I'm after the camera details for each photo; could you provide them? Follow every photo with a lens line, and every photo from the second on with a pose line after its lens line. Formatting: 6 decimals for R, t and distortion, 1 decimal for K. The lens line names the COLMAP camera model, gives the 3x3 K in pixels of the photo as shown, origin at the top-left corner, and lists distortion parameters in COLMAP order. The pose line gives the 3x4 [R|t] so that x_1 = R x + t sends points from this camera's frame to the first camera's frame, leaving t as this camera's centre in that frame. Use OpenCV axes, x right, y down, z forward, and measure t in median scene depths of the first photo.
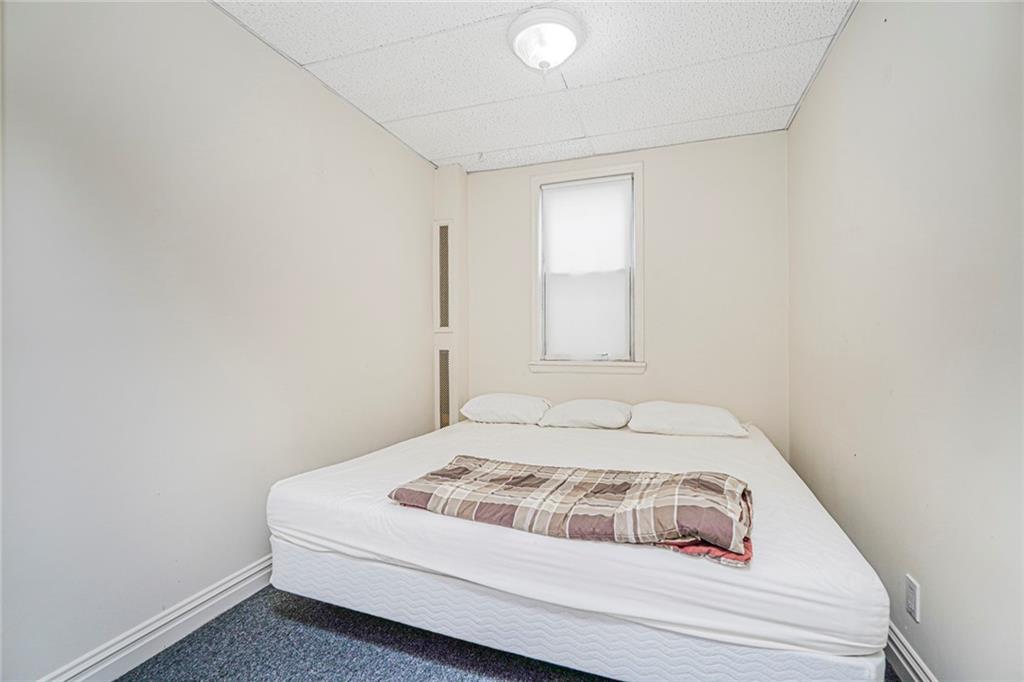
lens RADIAL K [[450.9, 0, 510.6], [0, 450.9, 340.8], [0, 0, 1]] dist [-0.014919, 0.007584]
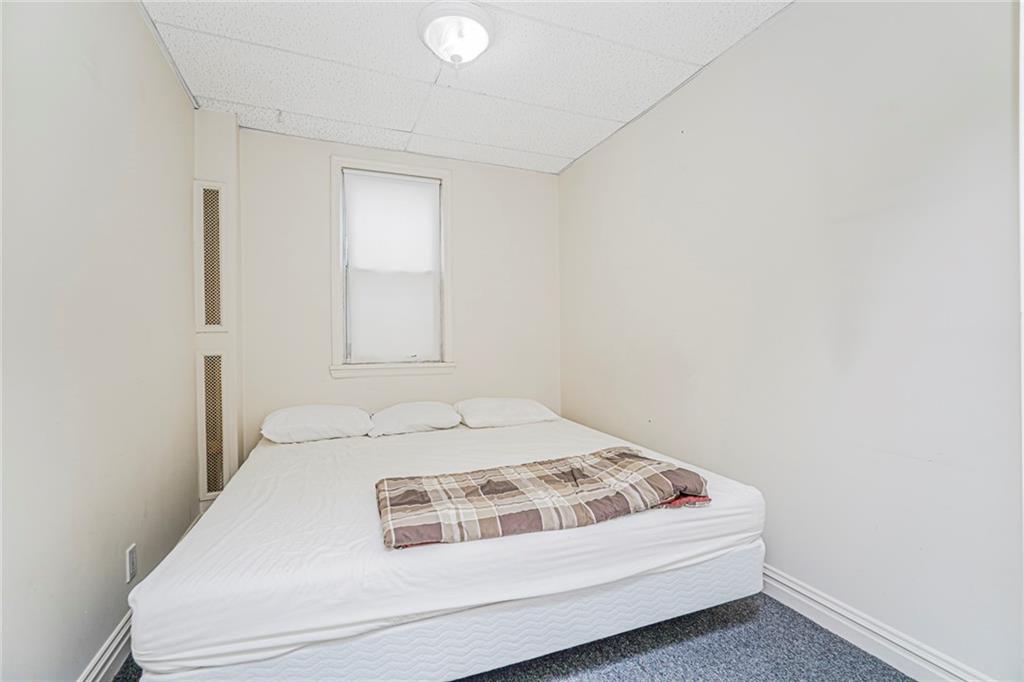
lens RADIAL K [[450.9, 0, 513.8], [0, 450.9, 341.3], [0, 0, 1]] dist [-0.014919, 0.007584]
pose [[0.742271, -0.003953, 0.670088, -0.582486], [0.002486, 0.999992, 0.003145, -0.009324], [-0.670095, -0.000669, 0.742275, 0.240944]]
